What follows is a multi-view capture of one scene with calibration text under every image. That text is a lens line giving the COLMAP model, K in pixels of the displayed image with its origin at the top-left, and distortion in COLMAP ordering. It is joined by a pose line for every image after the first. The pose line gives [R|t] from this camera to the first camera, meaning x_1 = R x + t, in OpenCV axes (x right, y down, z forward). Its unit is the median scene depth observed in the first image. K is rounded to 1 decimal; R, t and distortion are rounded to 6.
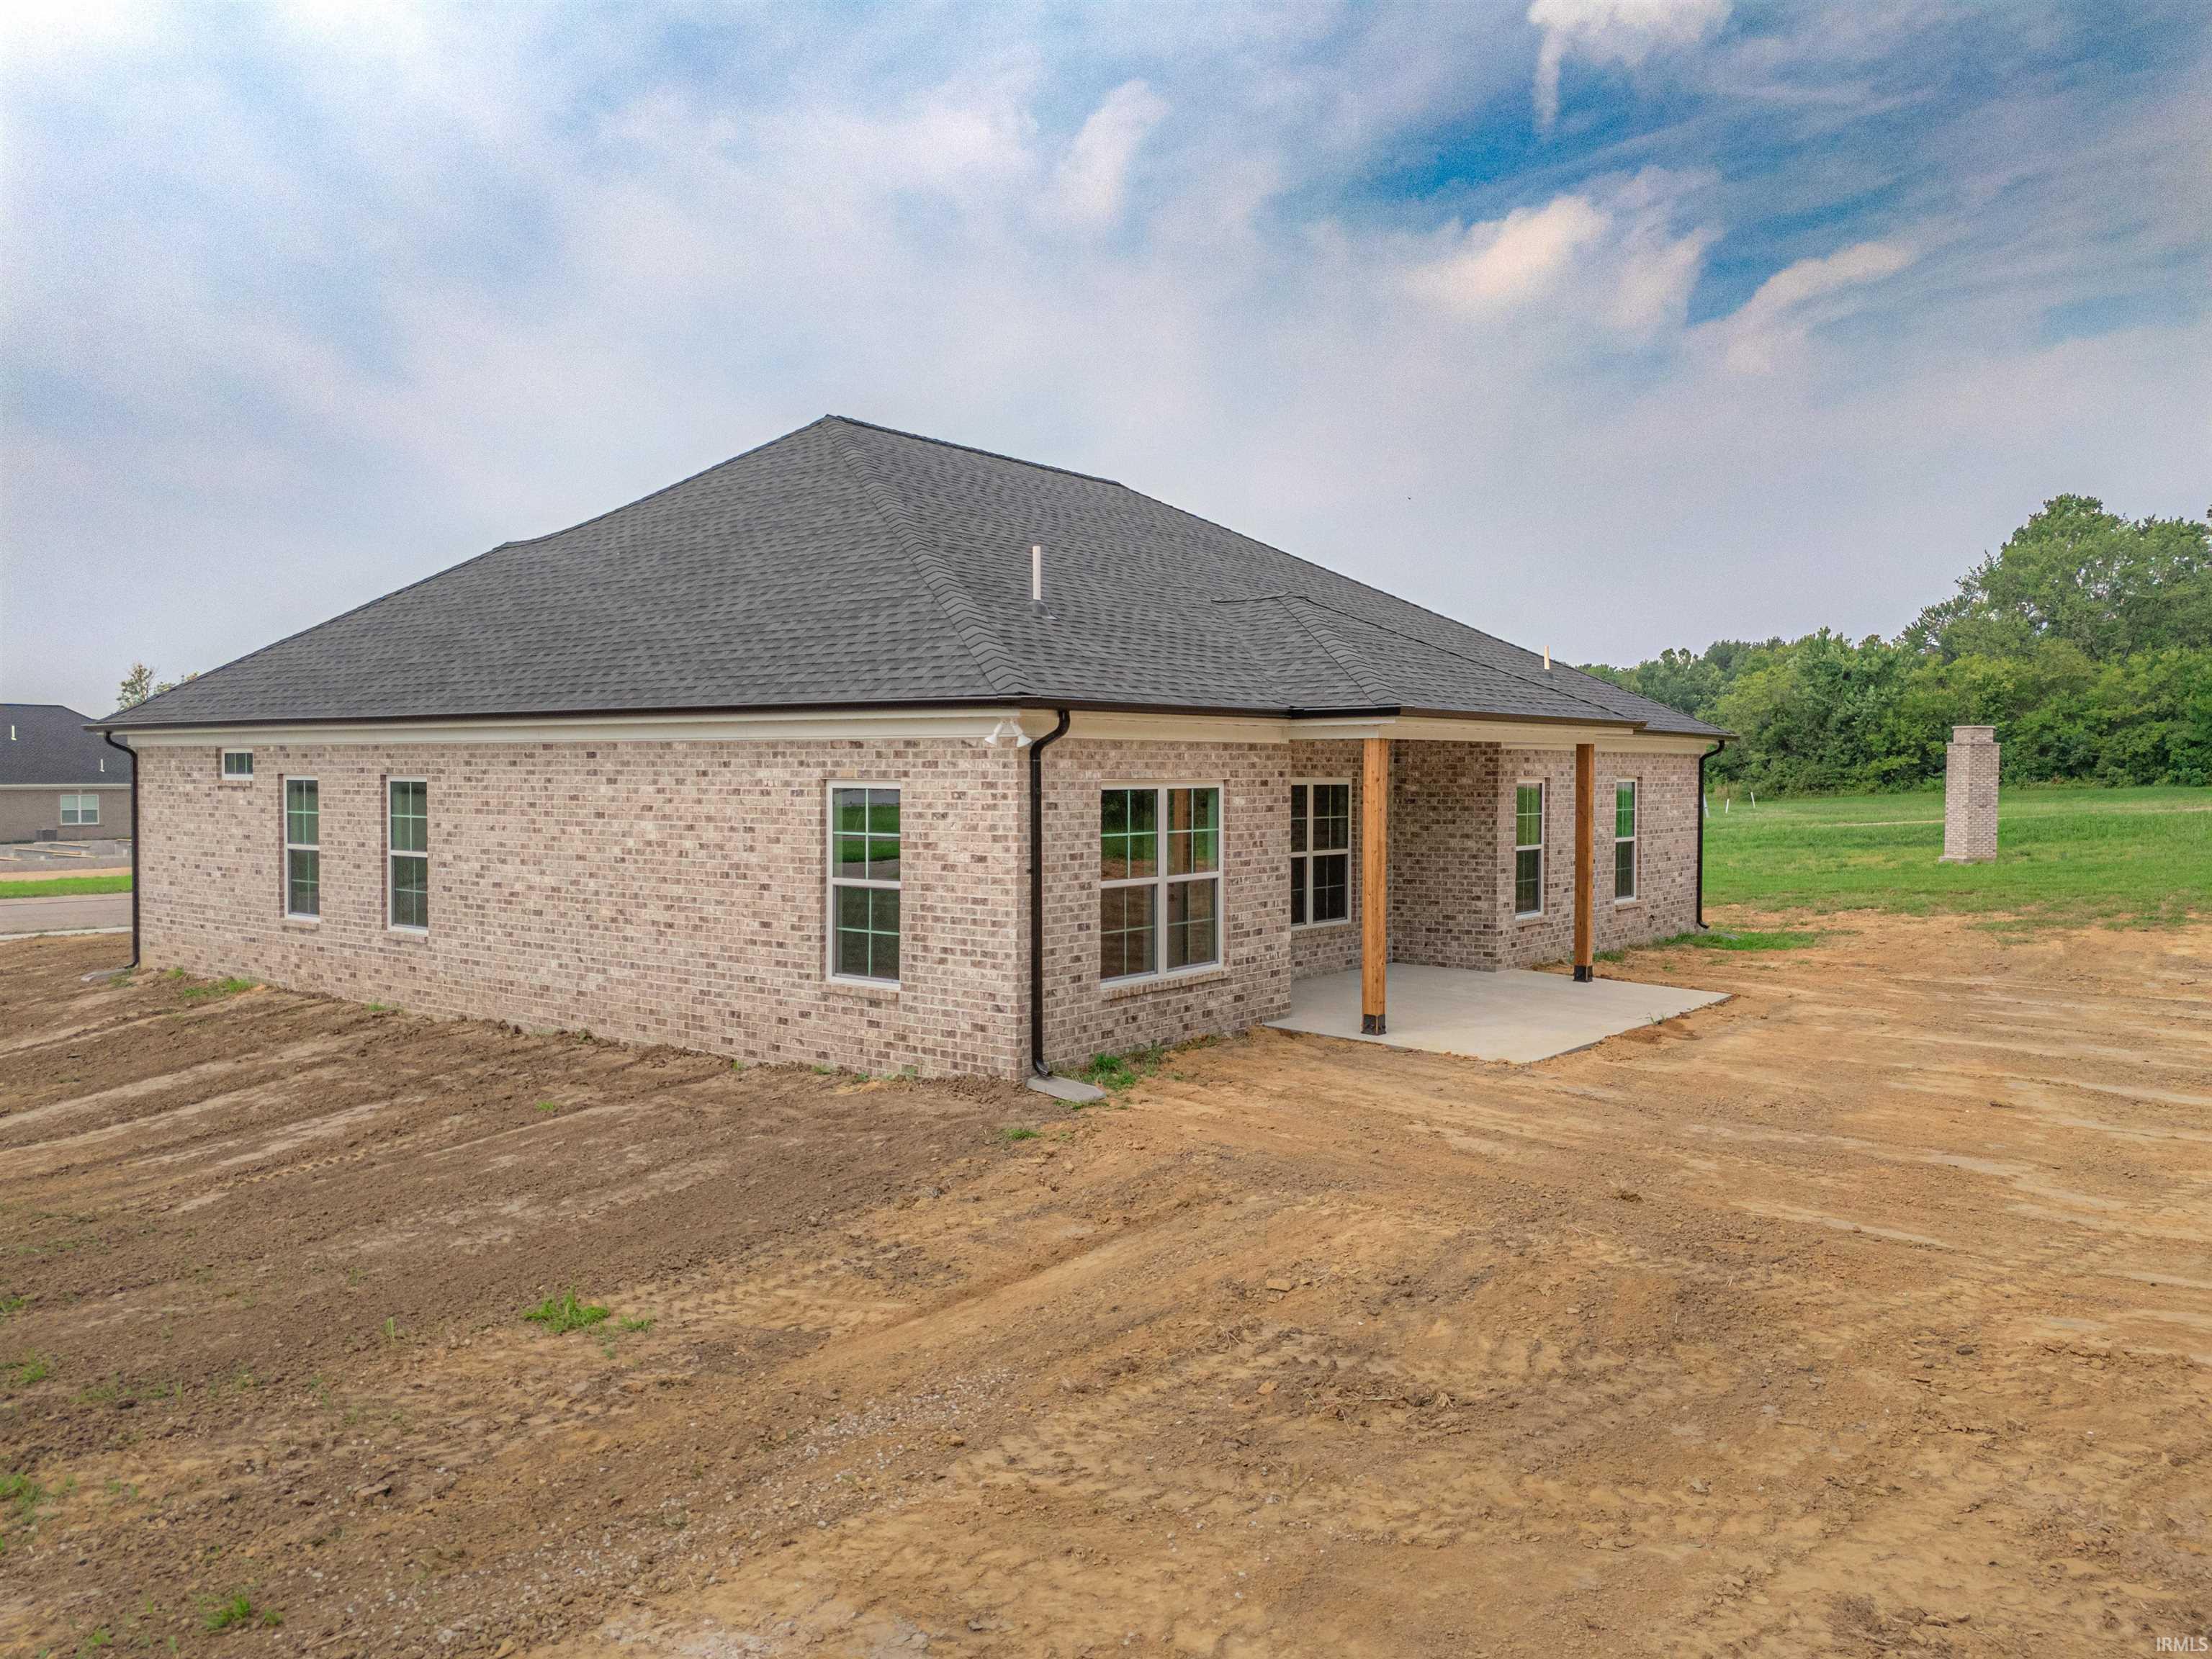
lens RADIAL K [[1622.1, 0, 1107.8], [0, 1622.1, 828.7], [0, 0, 1]] dist [0.060335, -0.041234]
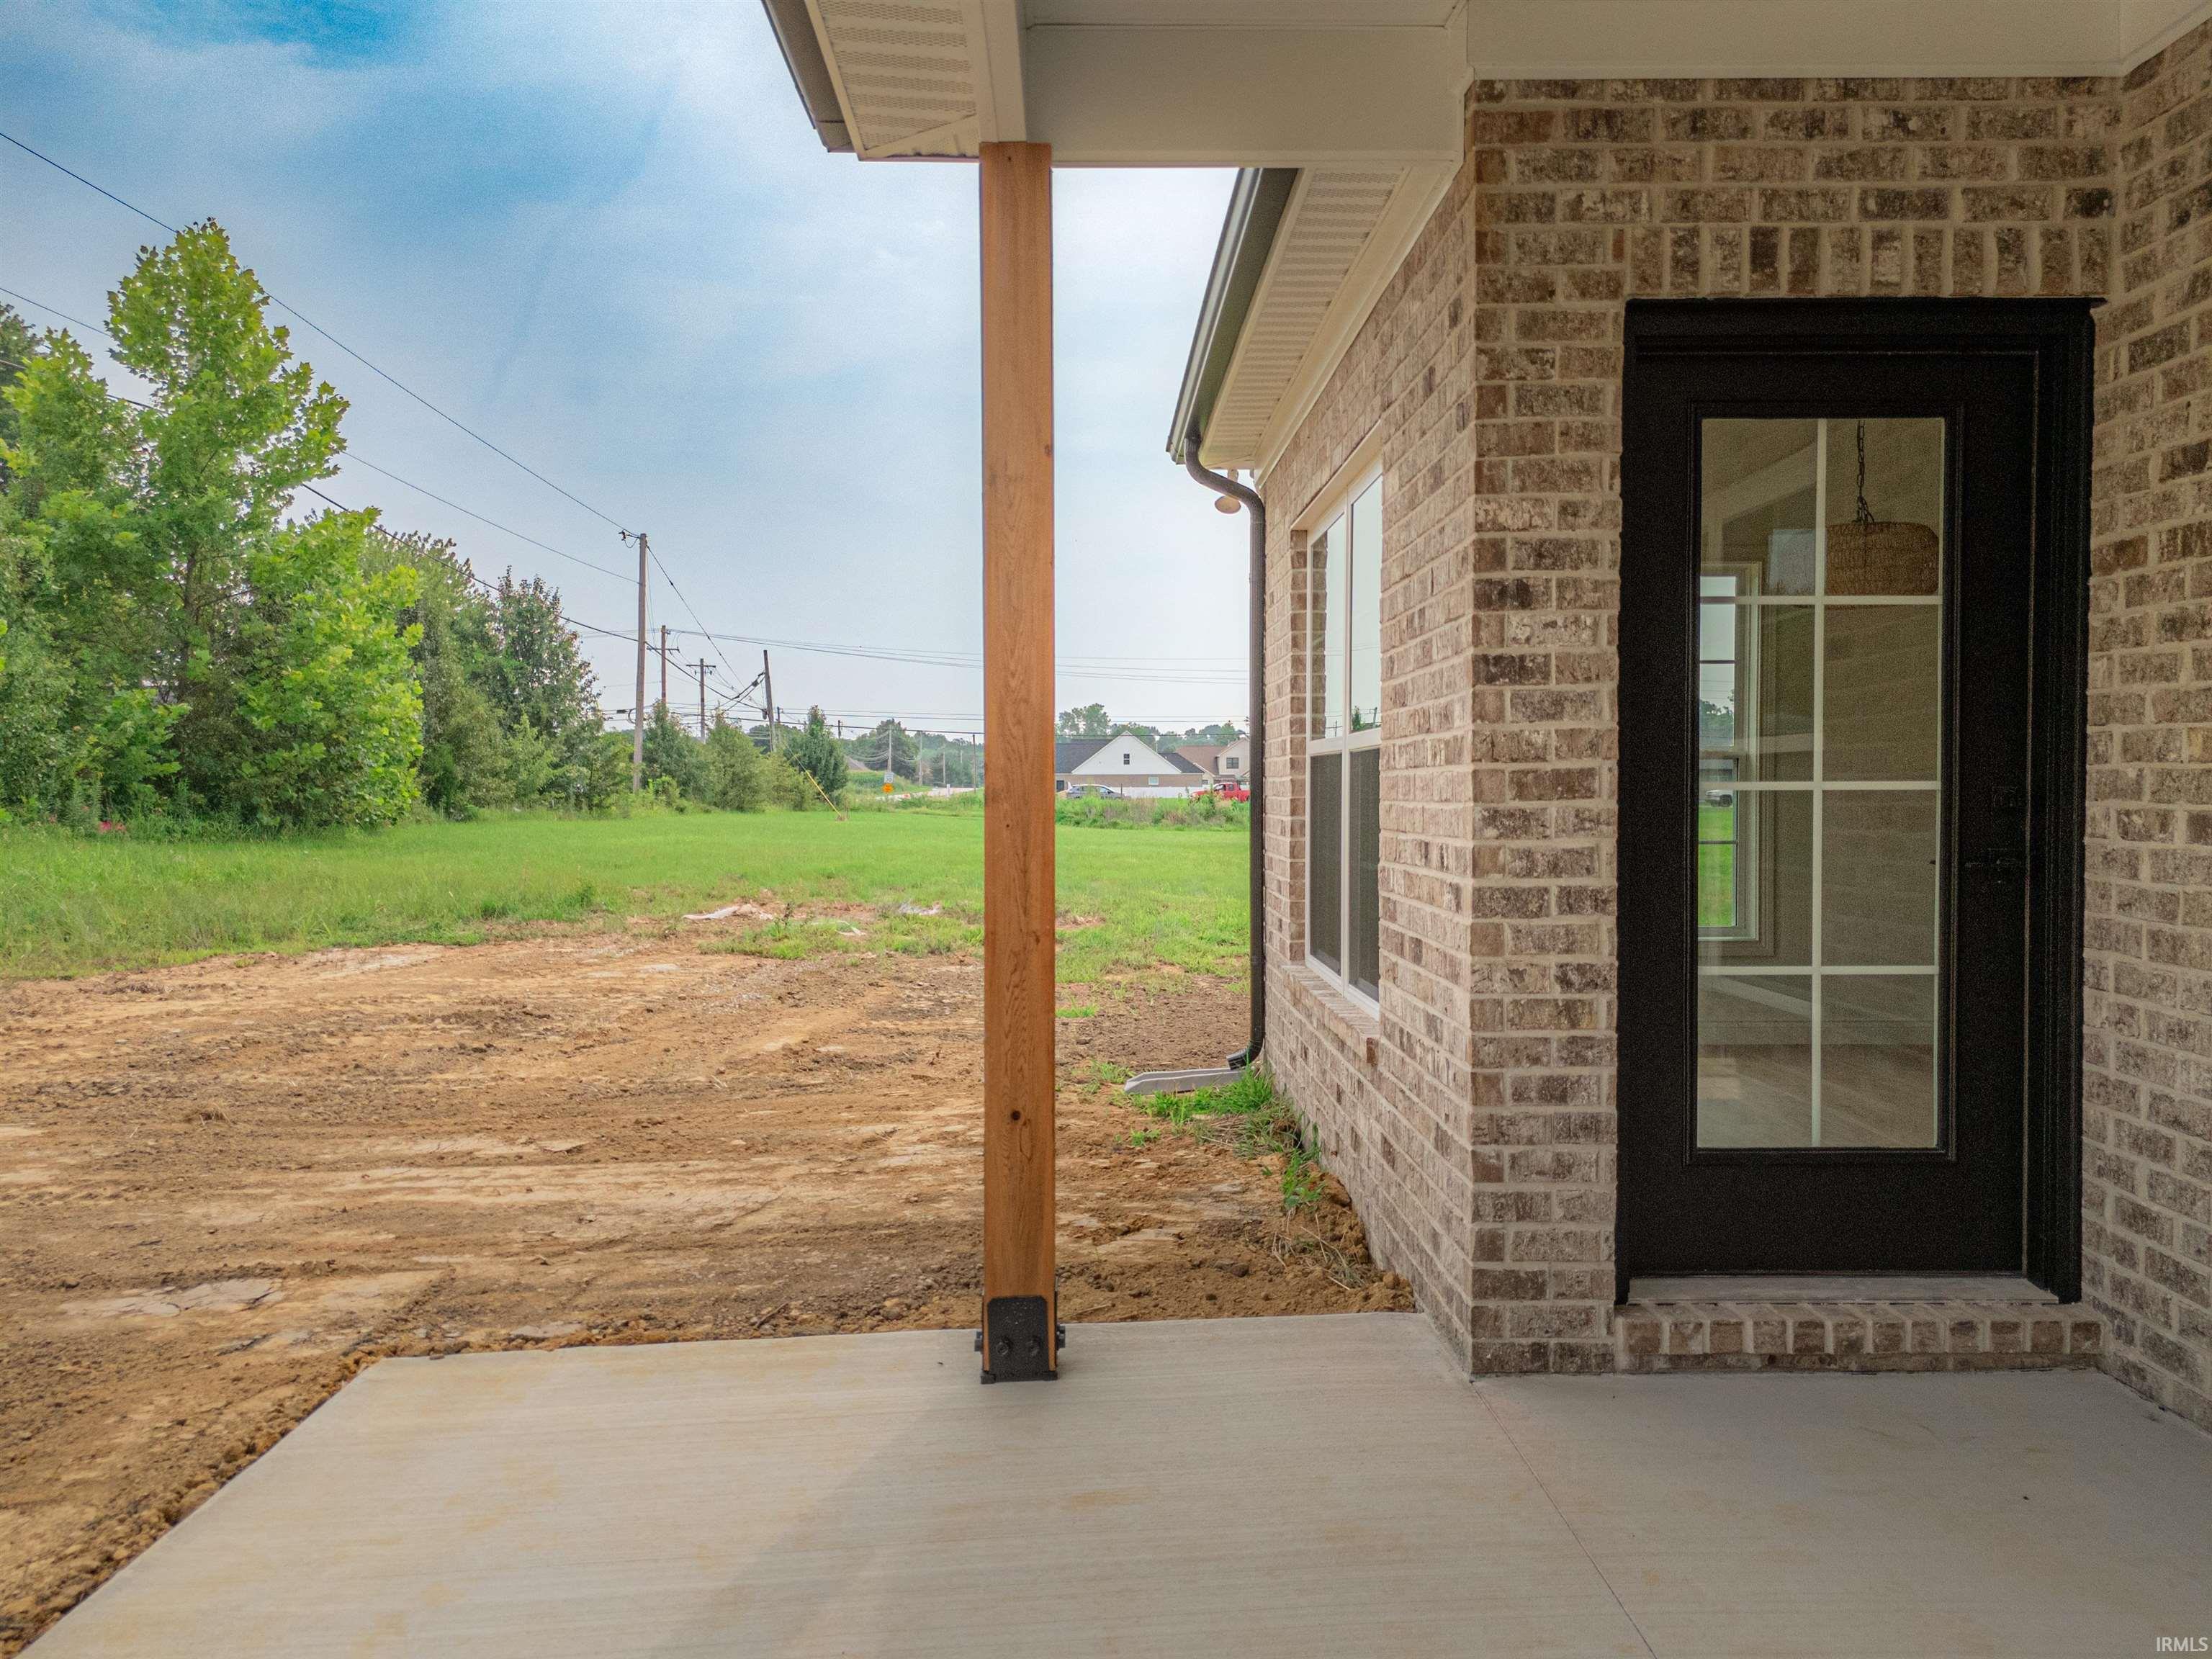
lens RADIAL K [[1622.1, 0, 1113.7], [0, 1622.1, 826.6], [0, 0, 1]] dist [0.060335, -0.041234]
pose [[-0.772744, 0.016792, -0.634496, 0.304212], [-0.022076, 0.998334, 0.053307, 0.030039], [0.634334, 0.055200, -0.771086, 1.183632]]
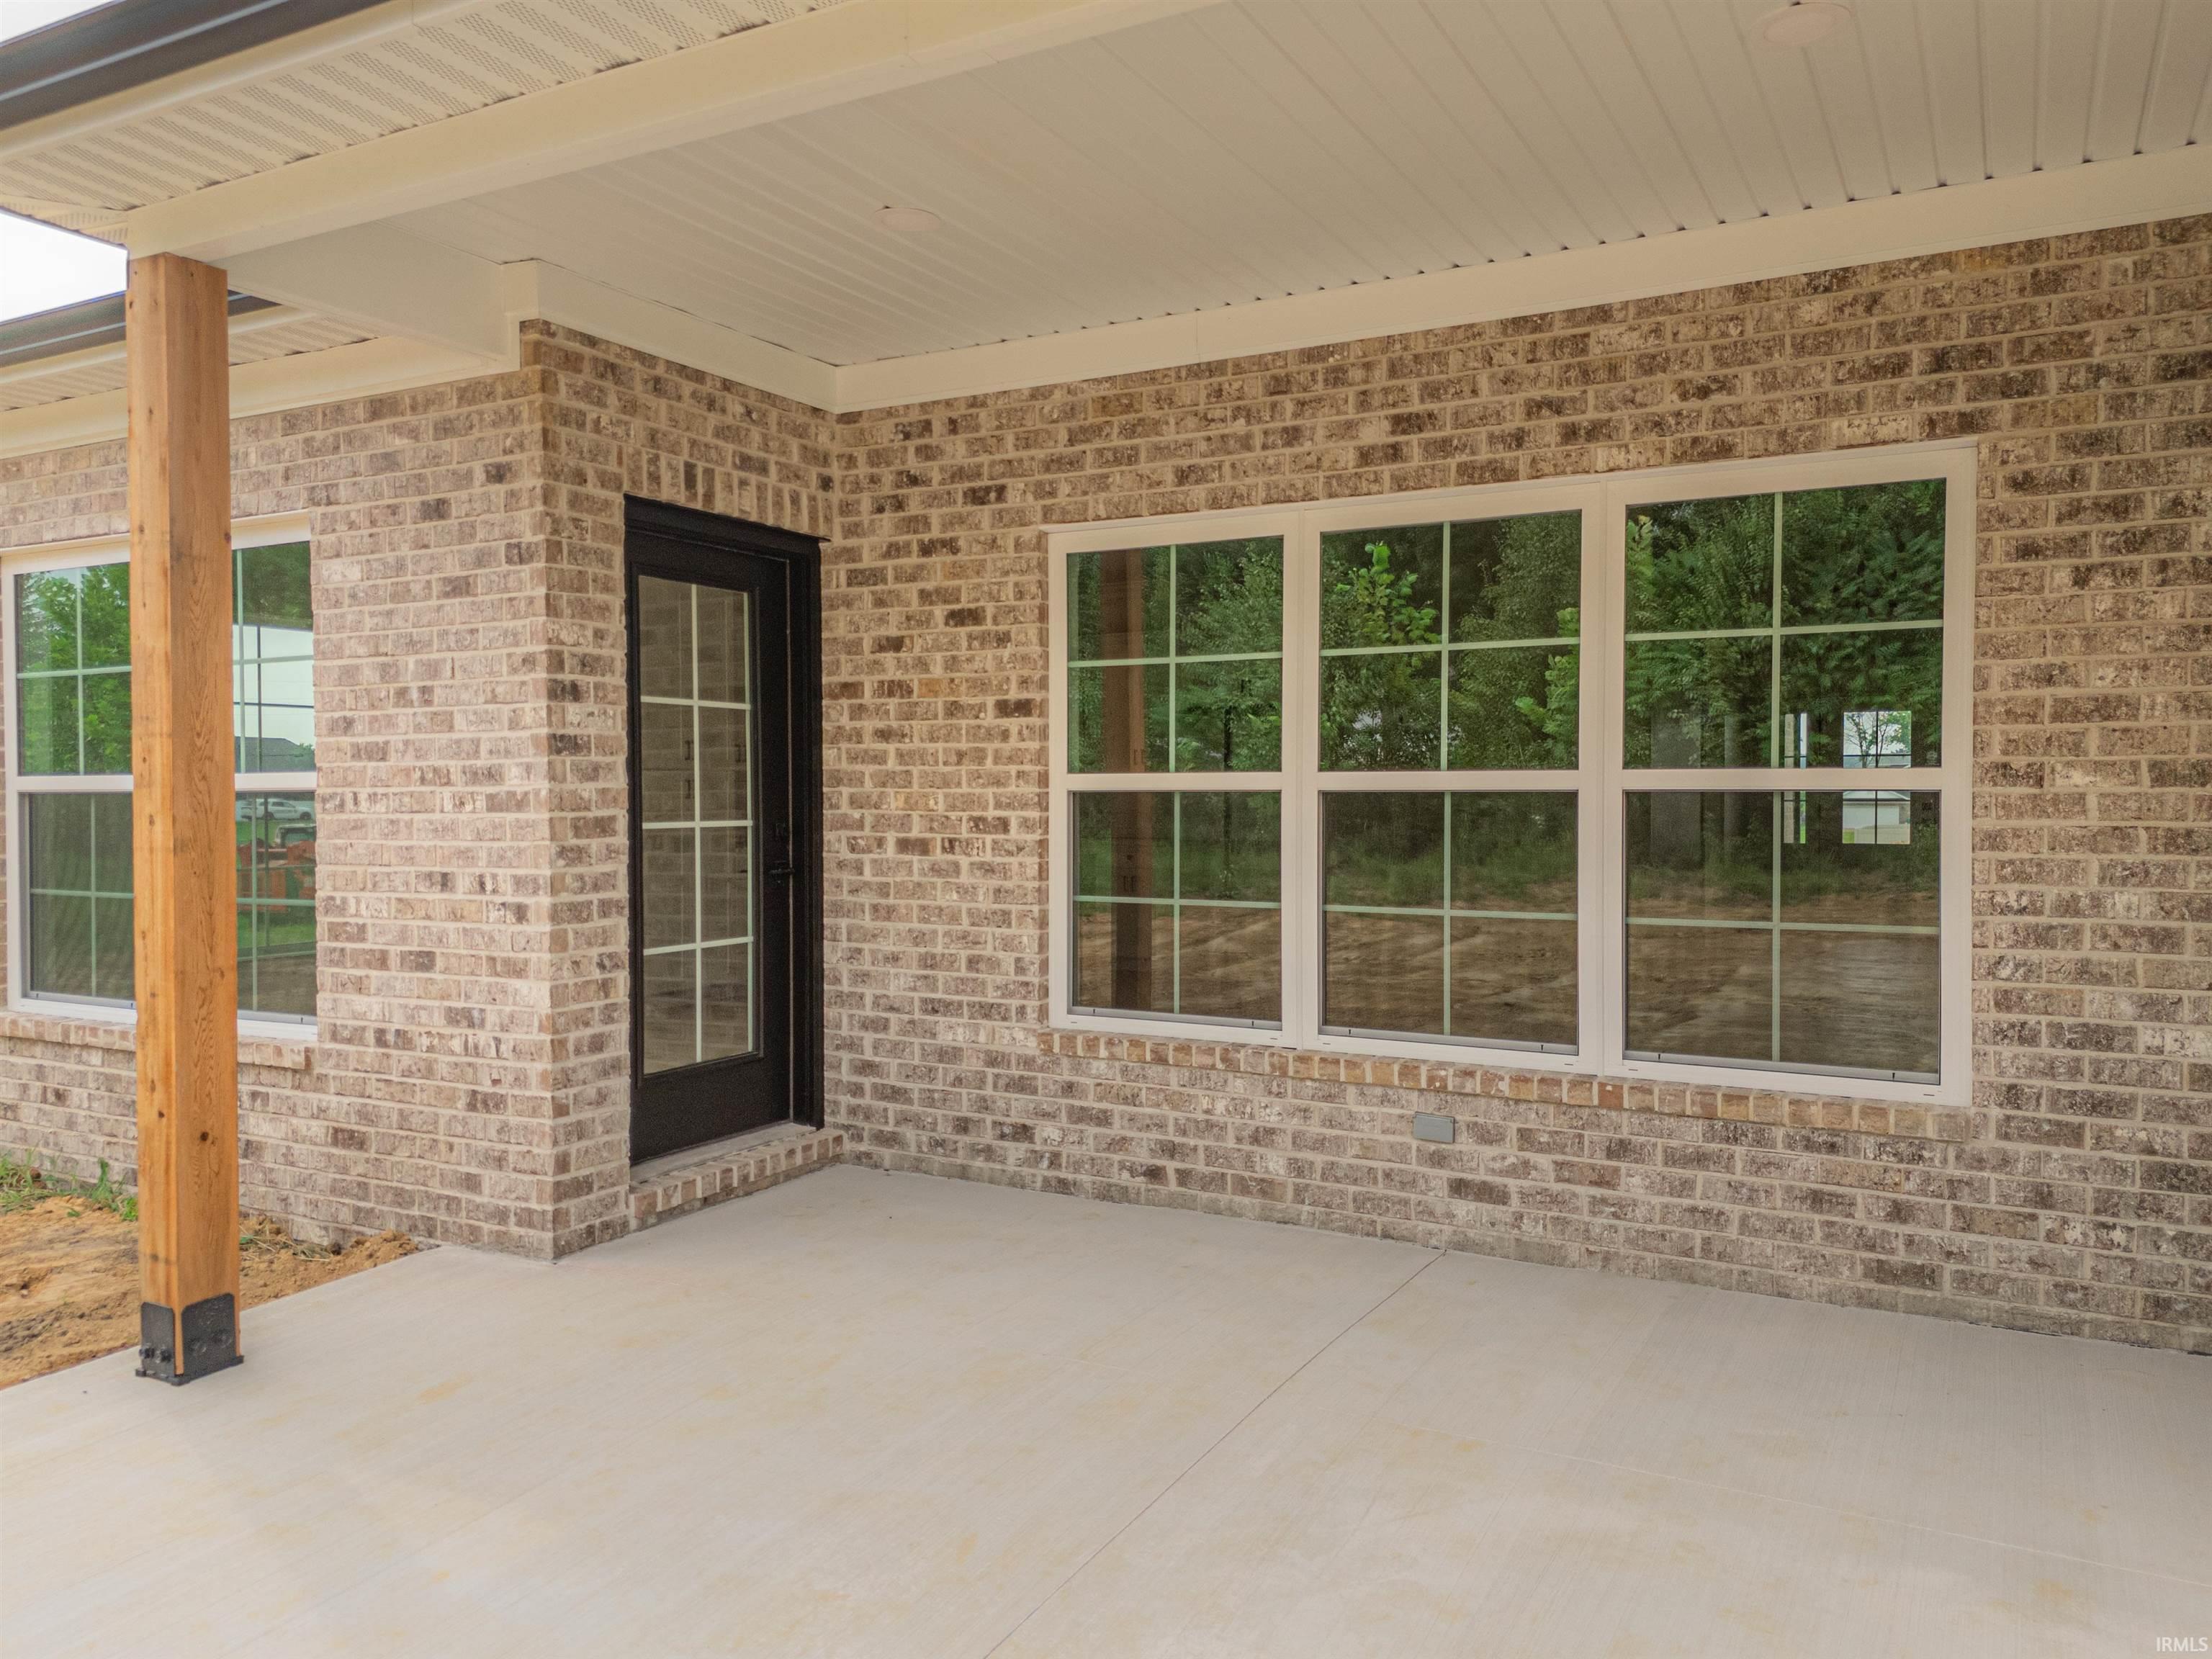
lens RADIAL K [[1622.1, 0, 1107.7], [0, 1622.1, 824.3], [0, 0, 1]] dist [0.060335, -0.041234]
pose [[0.163448, 0.017924, -0.986389, 0.450293], [-0.033457, 0.999361, 0.012615, 0.026842], [0.985984, 0.030939, 0.163944, 1.091504]]
